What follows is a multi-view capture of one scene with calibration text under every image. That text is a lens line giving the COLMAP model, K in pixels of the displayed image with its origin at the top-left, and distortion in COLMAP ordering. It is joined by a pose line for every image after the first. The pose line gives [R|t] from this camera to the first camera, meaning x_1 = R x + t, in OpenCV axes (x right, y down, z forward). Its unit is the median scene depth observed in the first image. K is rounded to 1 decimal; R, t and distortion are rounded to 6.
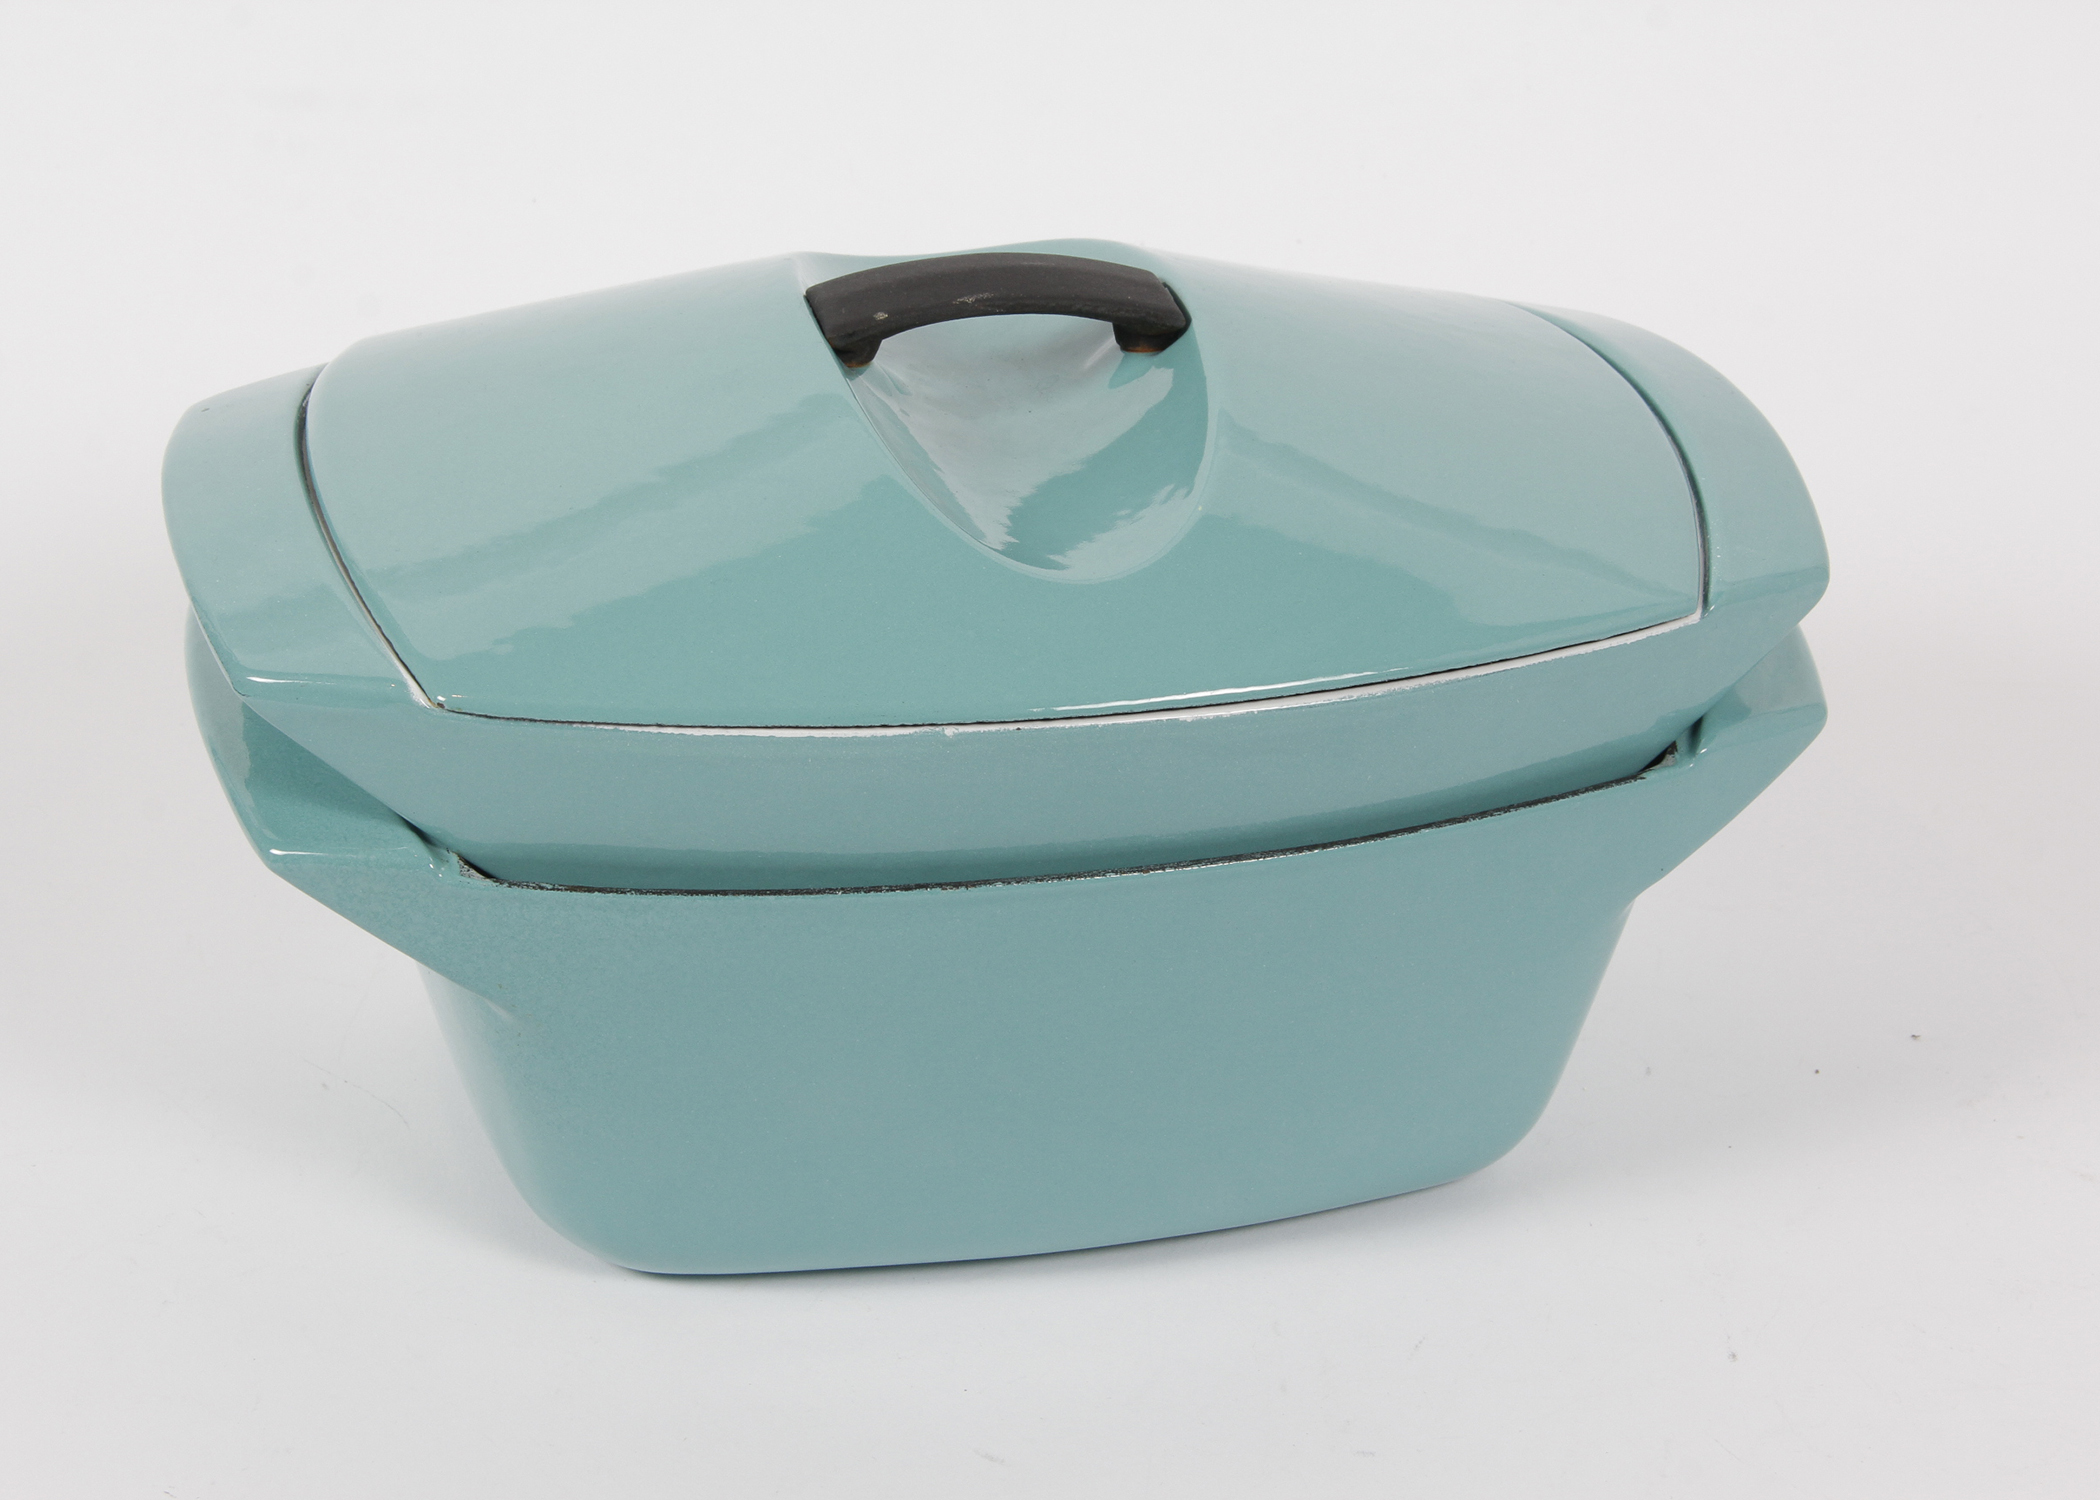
lens RADIAL K [[4367.1, 0, 1057.5], [0, 4367.1, 751.8], [0, 0, 1]] dist [0.029595, 0.000000]
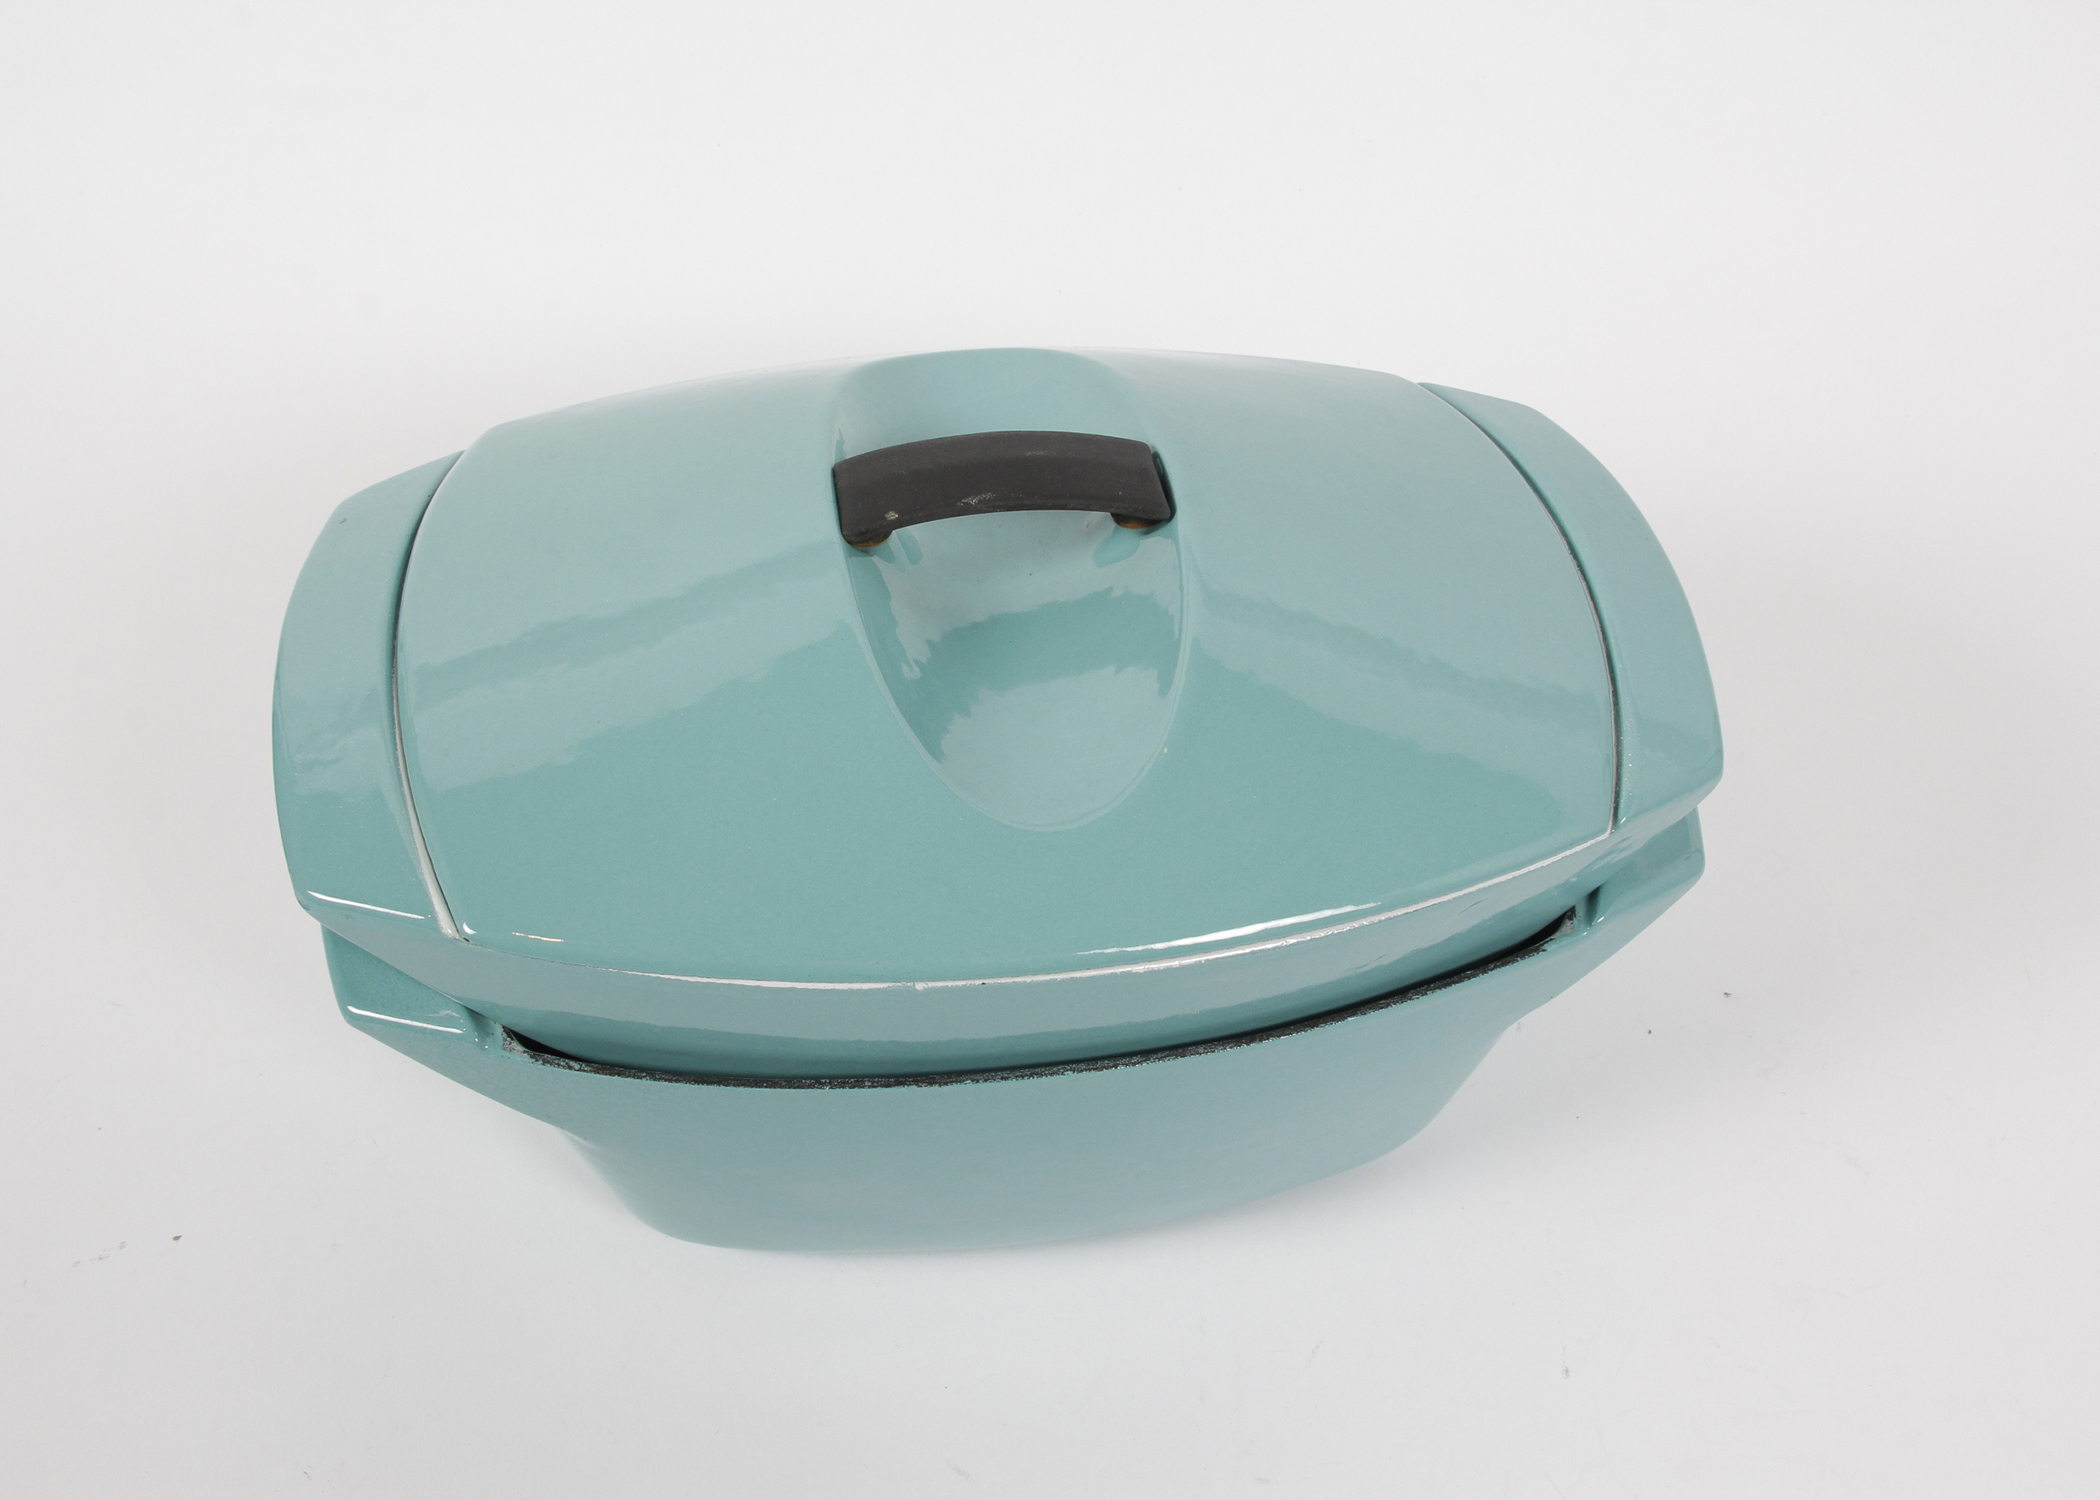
lens RADIAL K [[2225.9, 0, 1038.9], [0, 2225.9, 747.5], [0, 0, 1]] dist [-0.137782, 0.000000]
pose [[0.997512, 0.047682, -0.051921, 0.030425], [-0.031561, 0.960670, 0.275894, -0.211845], [0.063034, -0.273569, 0.959785, 0.472593]]
